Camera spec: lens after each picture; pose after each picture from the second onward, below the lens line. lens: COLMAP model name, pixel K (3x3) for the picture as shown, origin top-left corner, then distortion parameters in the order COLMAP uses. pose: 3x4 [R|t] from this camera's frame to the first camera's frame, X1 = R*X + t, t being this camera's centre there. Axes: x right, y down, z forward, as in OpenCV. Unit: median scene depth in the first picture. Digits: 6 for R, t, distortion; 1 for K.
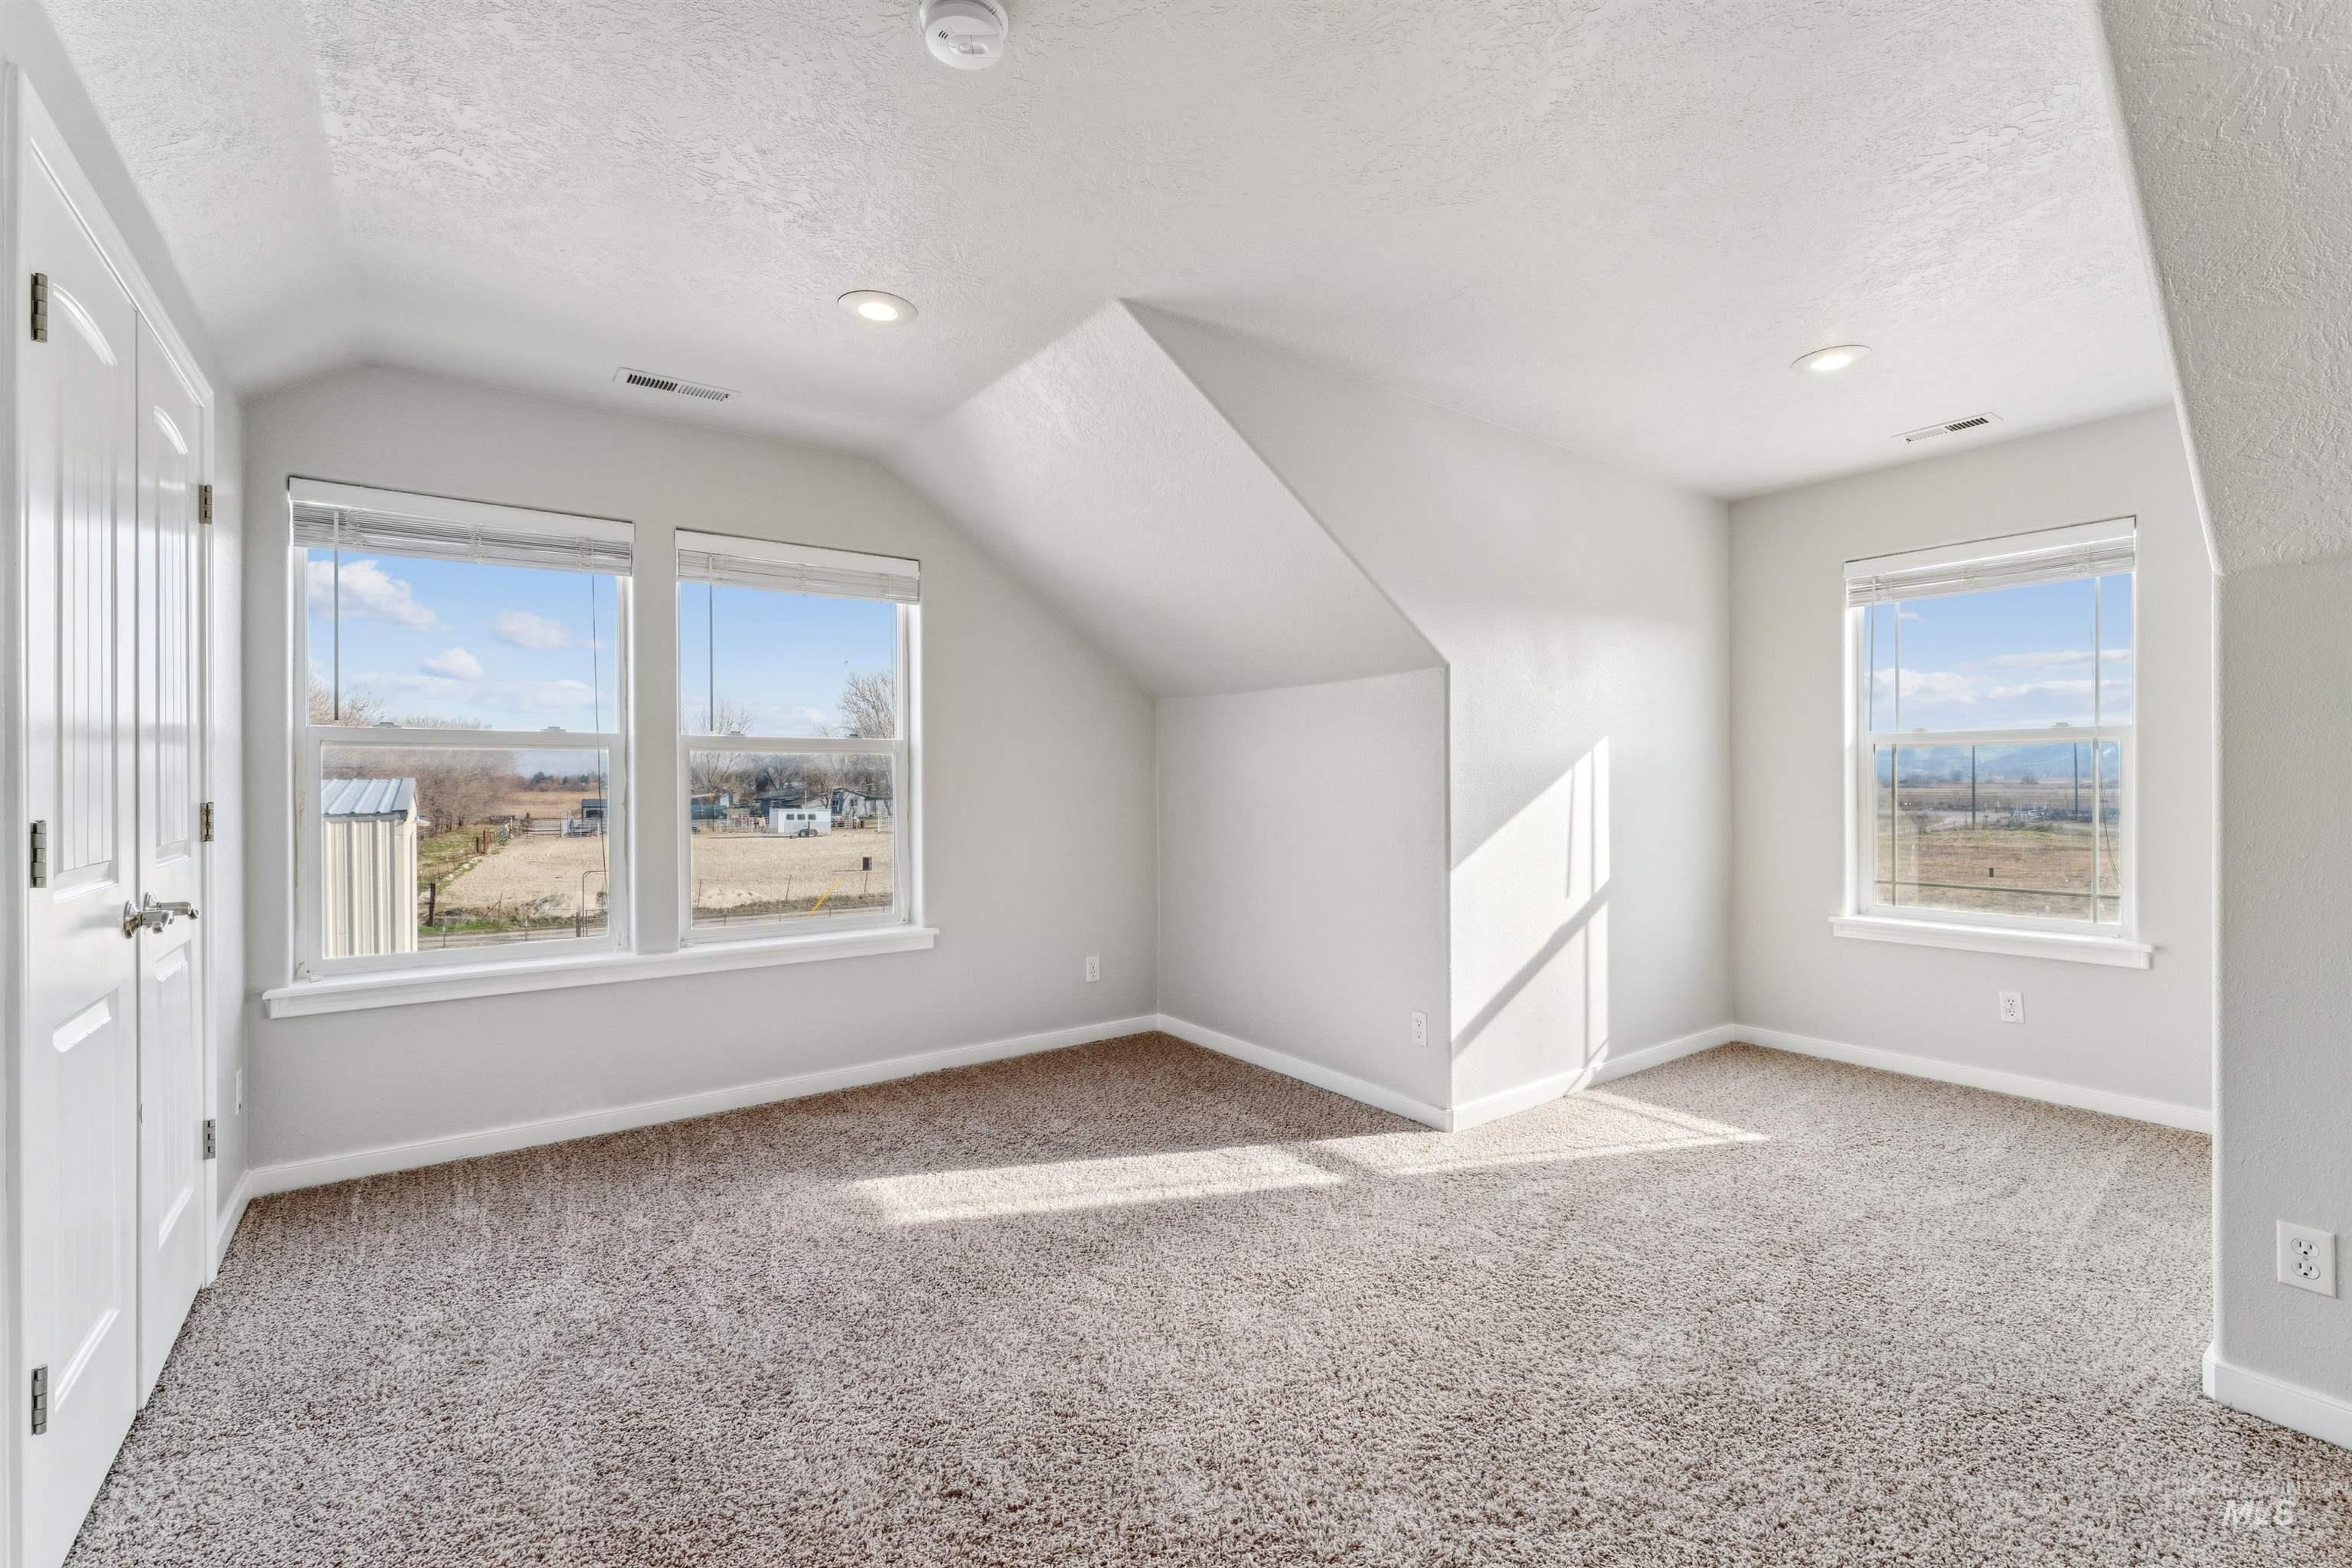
lens RADIAL K [[1029.3, 0, 1165.6], [0, 1029.3, 788.2], [0, 0, 1]] dist [0.003233, -0.000284]
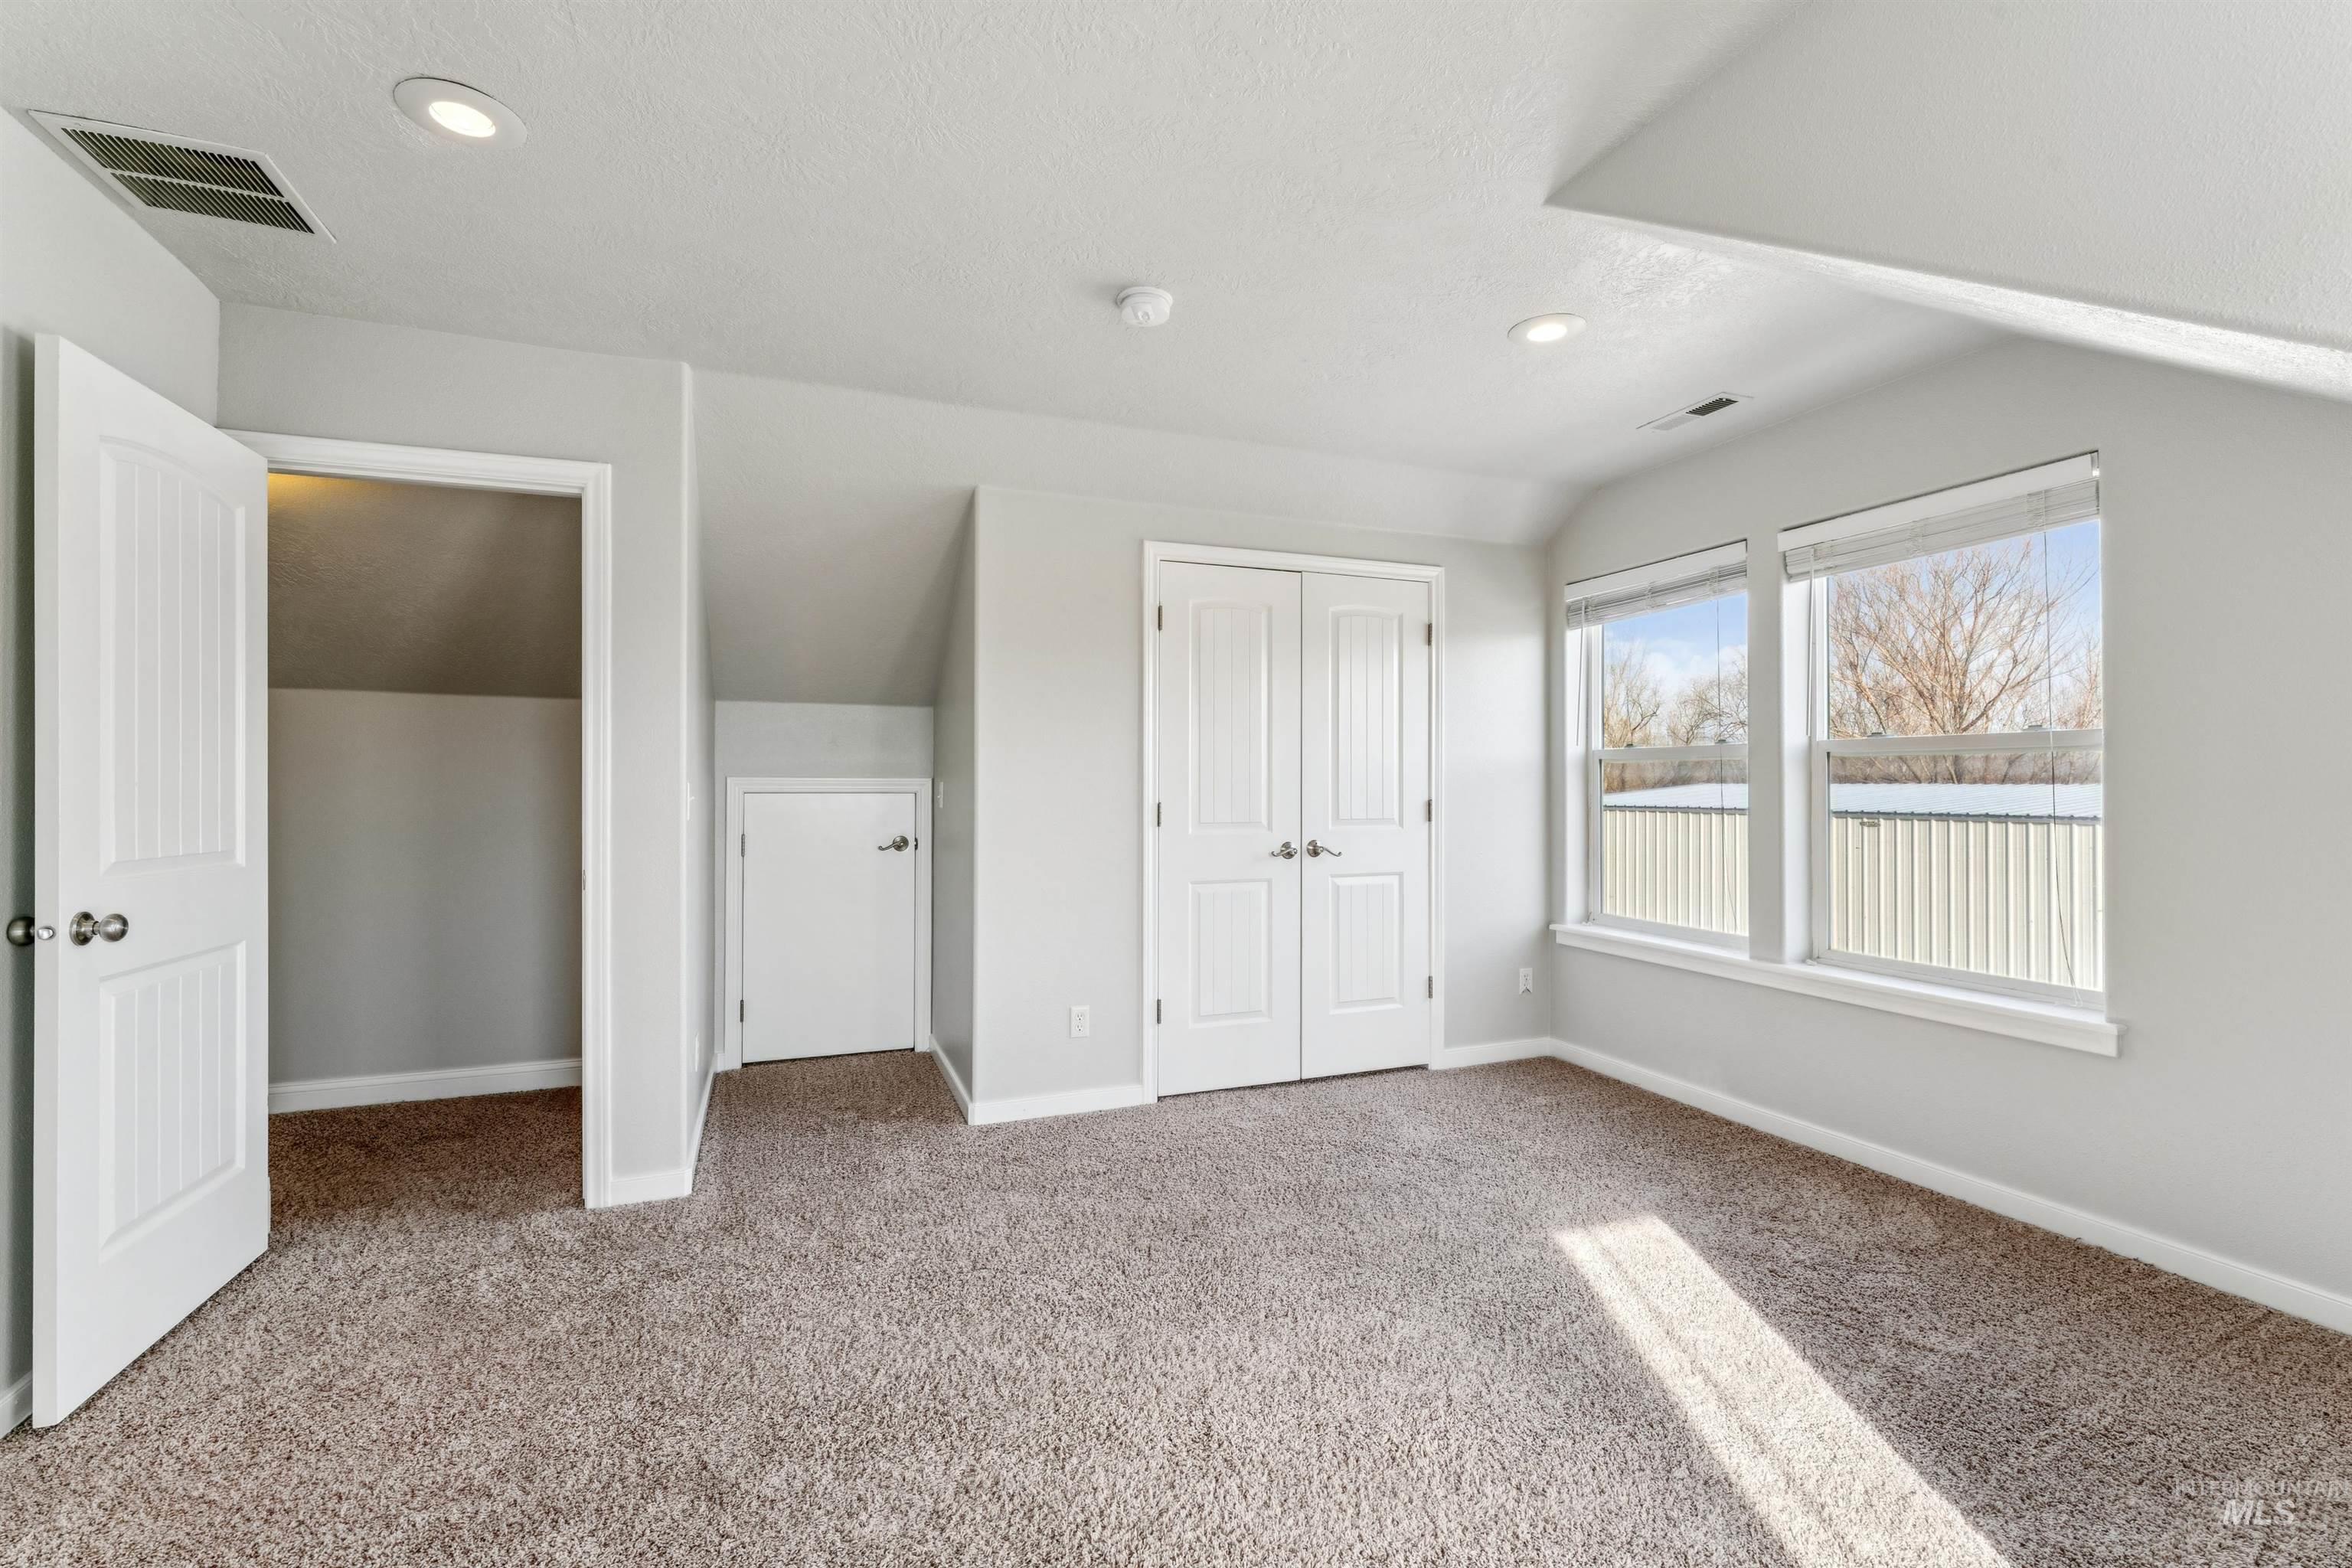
lens RADIAL K [[1029.3, 0, 1173.7], [0, 1029.3, 777.7], [0, 0, 1]] dist [0.003233, -0.000284]
pose [[-0.267518, 0.001096, -0.963552, 0.642629], [-0.001696, 0.999997, 0.001608, -0.018899], [0.963551, 0.002064, -0.267516, 0.727850]]
